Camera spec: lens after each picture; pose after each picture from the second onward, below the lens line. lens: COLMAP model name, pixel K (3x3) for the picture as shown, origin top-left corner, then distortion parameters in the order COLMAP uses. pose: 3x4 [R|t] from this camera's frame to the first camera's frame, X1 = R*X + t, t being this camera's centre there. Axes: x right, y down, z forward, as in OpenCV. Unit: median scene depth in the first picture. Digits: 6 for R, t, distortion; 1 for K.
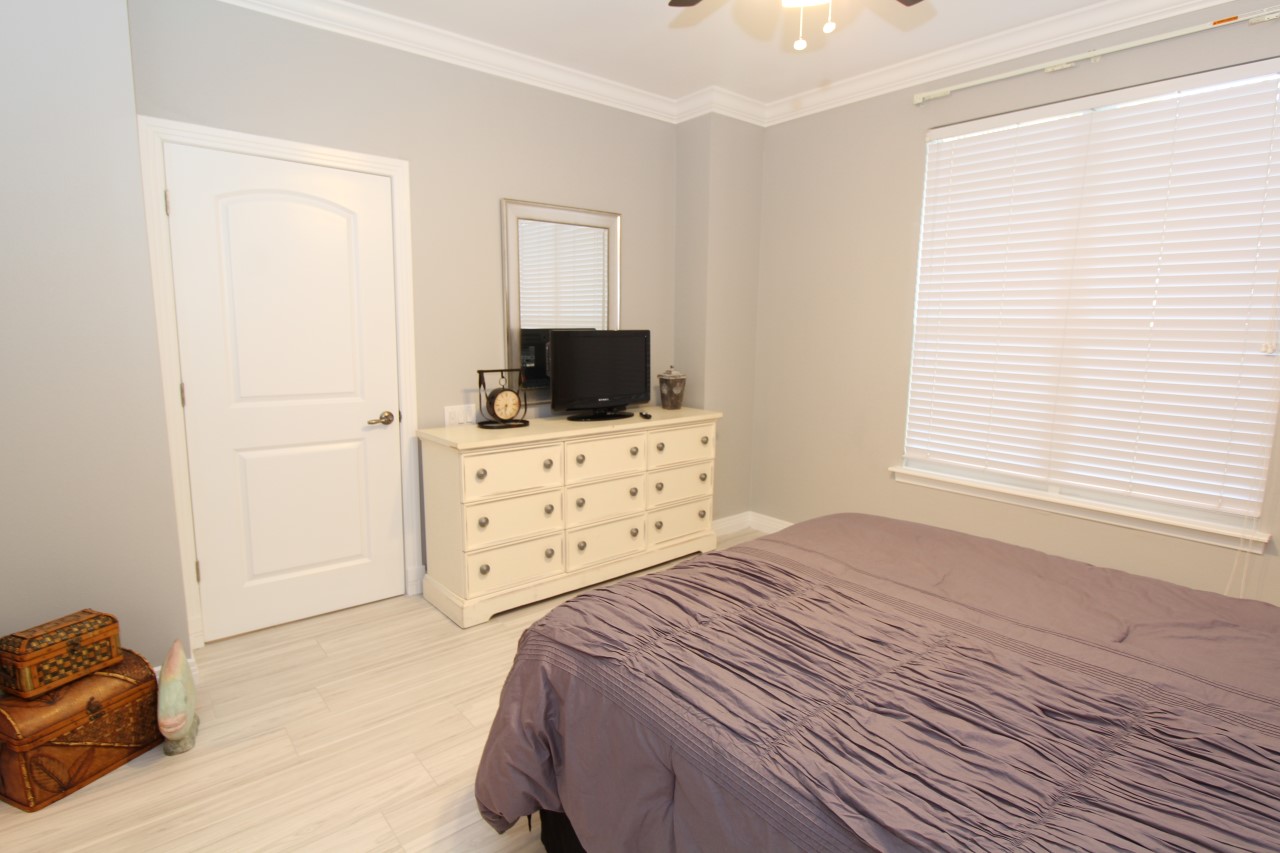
lens RADIAL K [[661.1, 0, 643.5], [0, 661.1, 420.3], [0, 0, 1]] dist [0.000032, -0.012429]
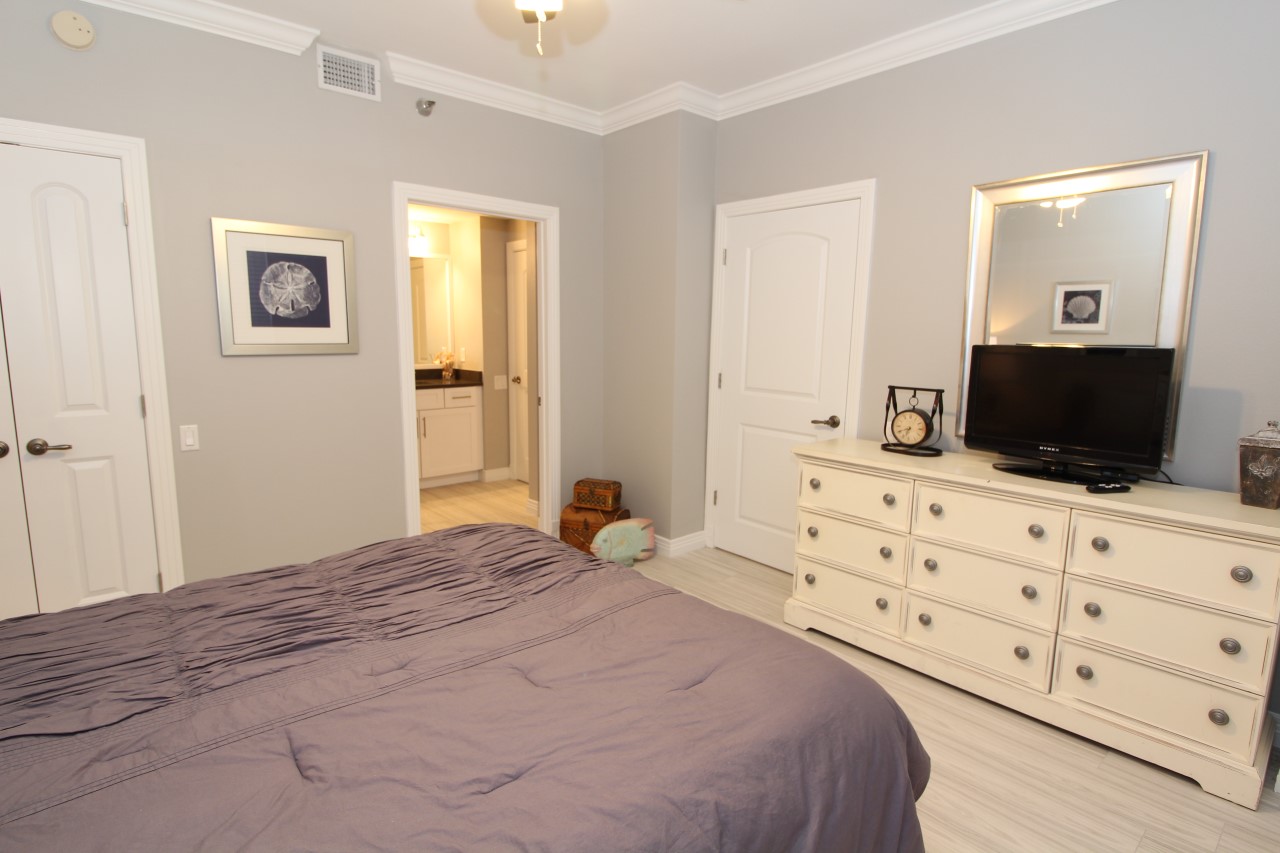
lens RADIAL K [[654.0, 0, 642.1], [0, 654.0, 431.6], [0, 0, 1]] dist [-0.000970, -0.000476]
pose [[0.025646, 0.141273, -0.989638, 0.738241], [-0.166702, 0.976707, 0.135107, -0.088054], [0.985674, 0.161510, 0.048599, 0.699445]]
